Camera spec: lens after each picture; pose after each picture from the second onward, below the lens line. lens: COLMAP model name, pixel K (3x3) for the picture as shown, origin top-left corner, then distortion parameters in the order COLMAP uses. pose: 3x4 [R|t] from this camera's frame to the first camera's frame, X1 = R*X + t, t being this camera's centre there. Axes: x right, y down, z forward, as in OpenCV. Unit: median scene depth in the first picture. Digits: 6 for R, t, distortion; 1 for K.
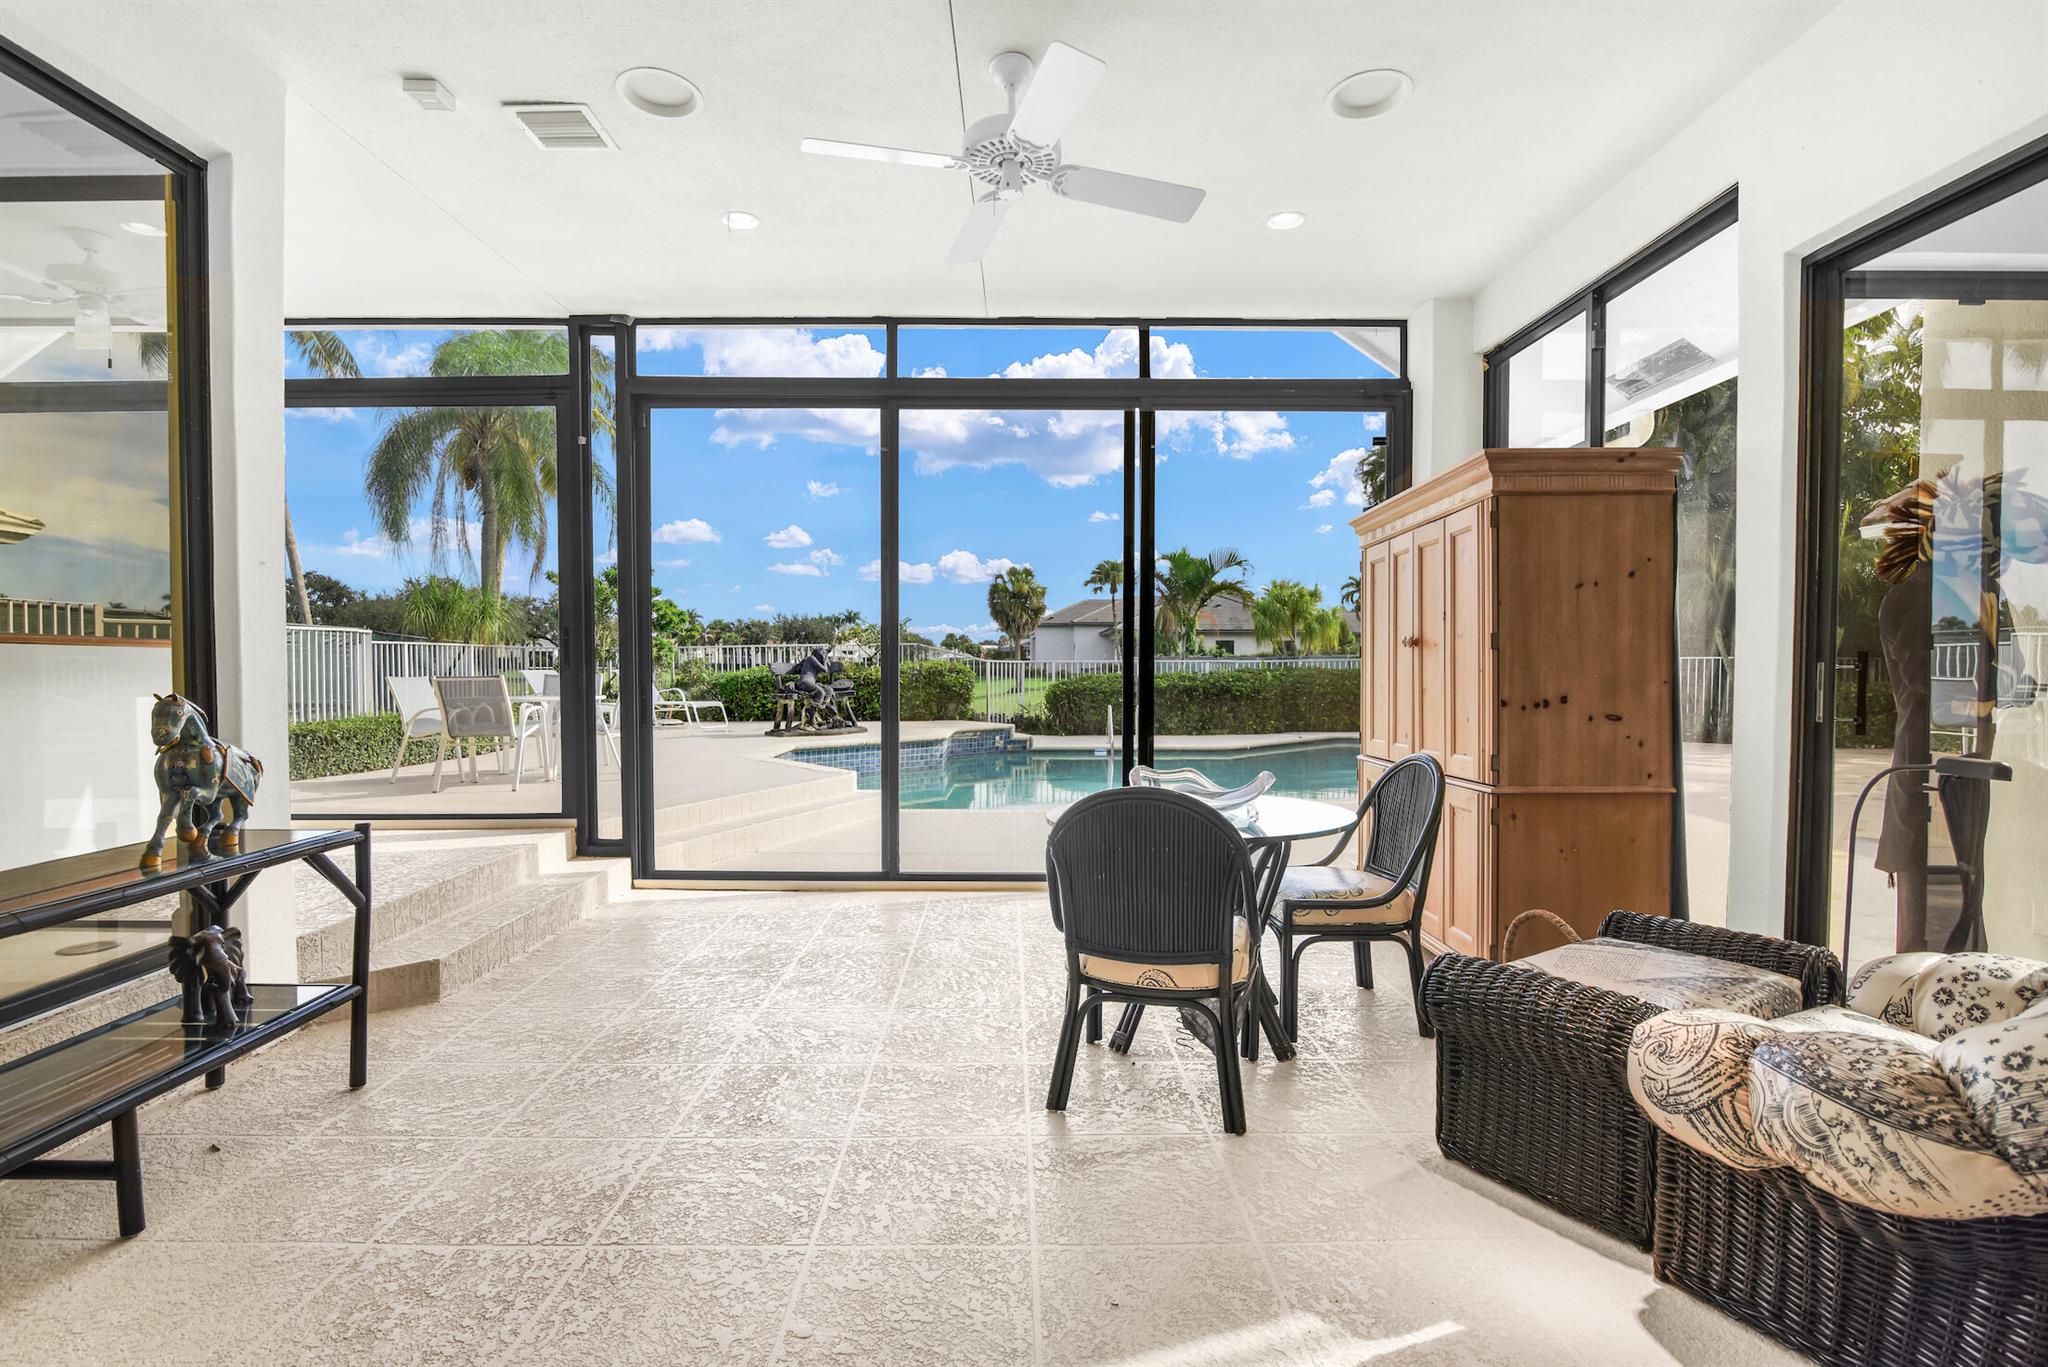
lens RADIAL K [[968.2, 0, 1020.7], [0, 968.2, 676.2], [0, 0, 1]] dist [-0.016189, -0.001406]
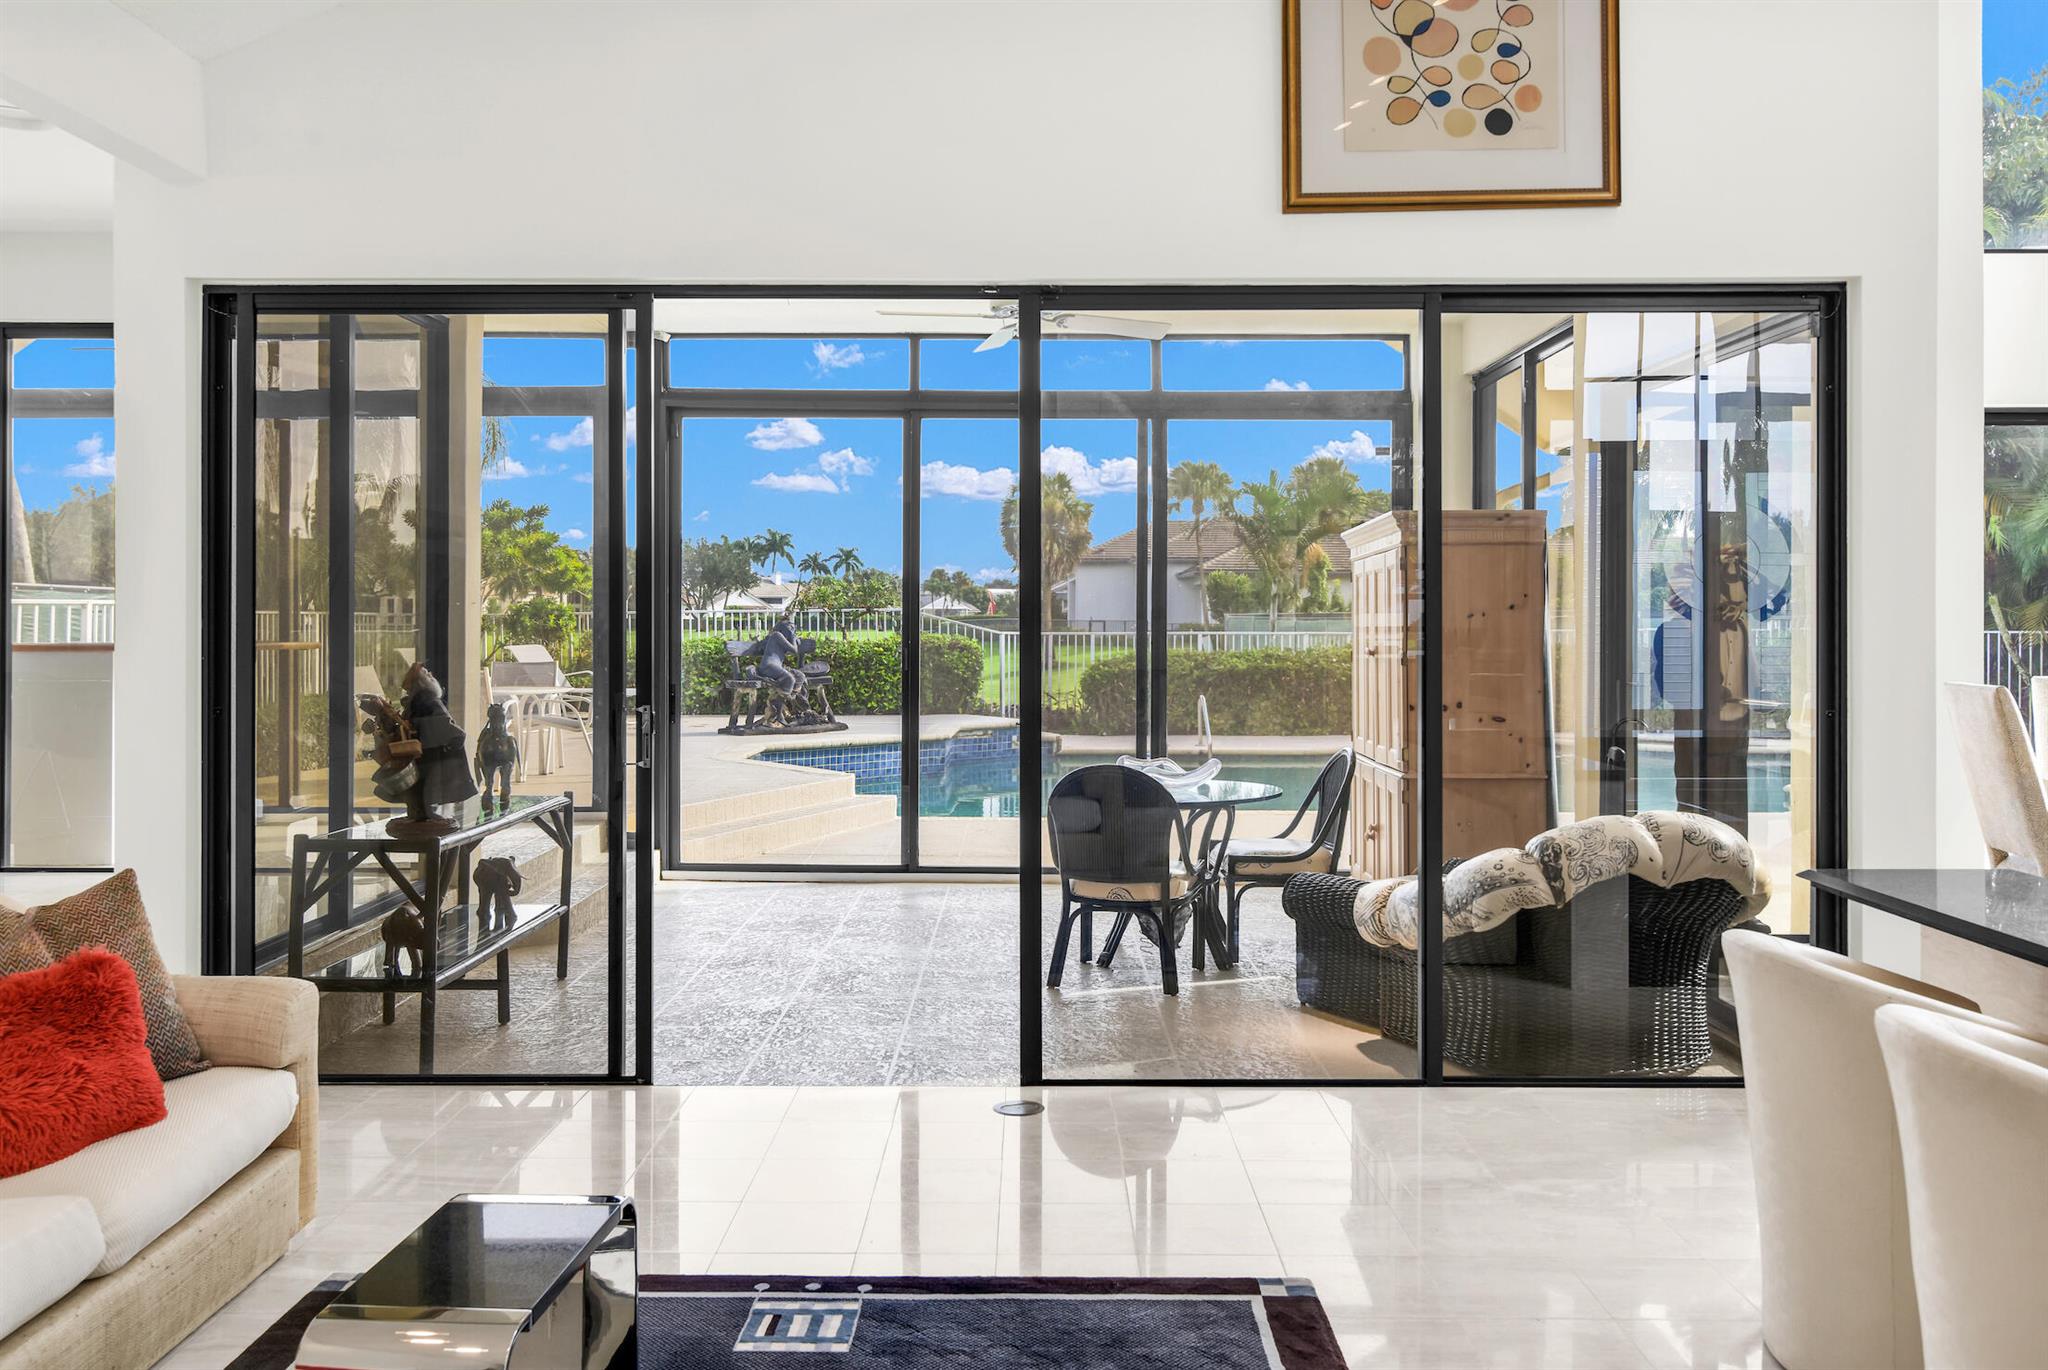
lens RADIAL K [[1590.6, 0, 1034.4], [0, 1590.6, 606.6], [0, 0, 1]] dist [0.008983, 0.000585]
pose [[0.999927, 0.001678, -0.011936, 0.016704], [-0.001922, 0.999788, -0.020508, -0.036782], [0.011899, 0.020529, 0.999718, -0.673074]]
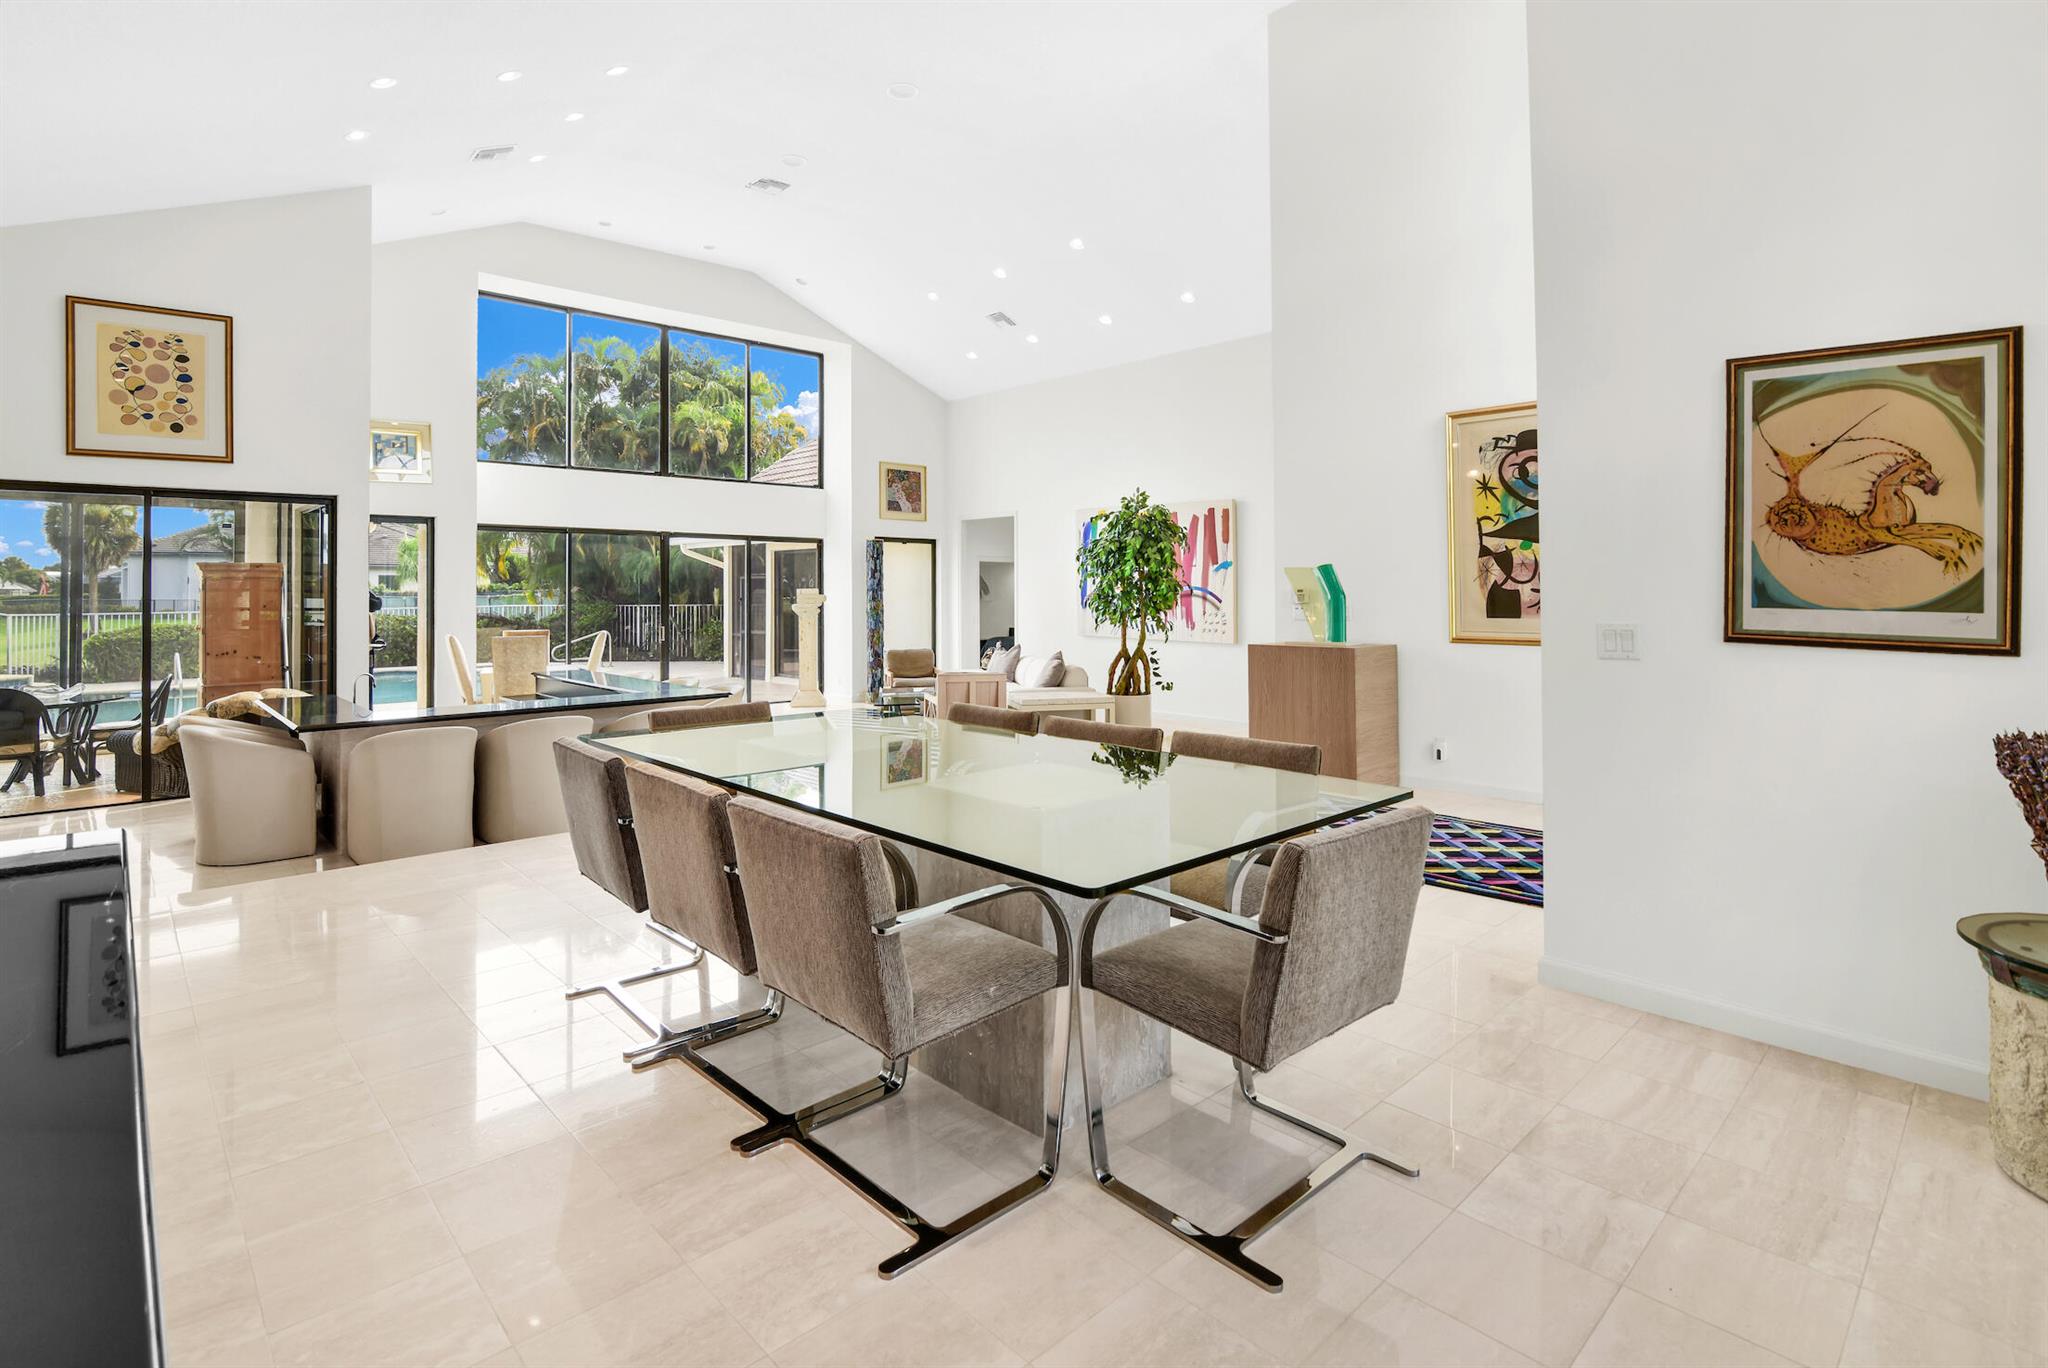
lens RADIAL K [[968.2, 0, 983.3], [0, 968.2, 580.7], [0, 0, 1]] dist [-0.016189, -0.001406]
pose [[0.740667, 0.005248, 0.671852, 0.184471], [0.012977, 0.999671, -0.022116, -0.055572], [-0.671747, 0.025099, 0.740355, -1.519184]]
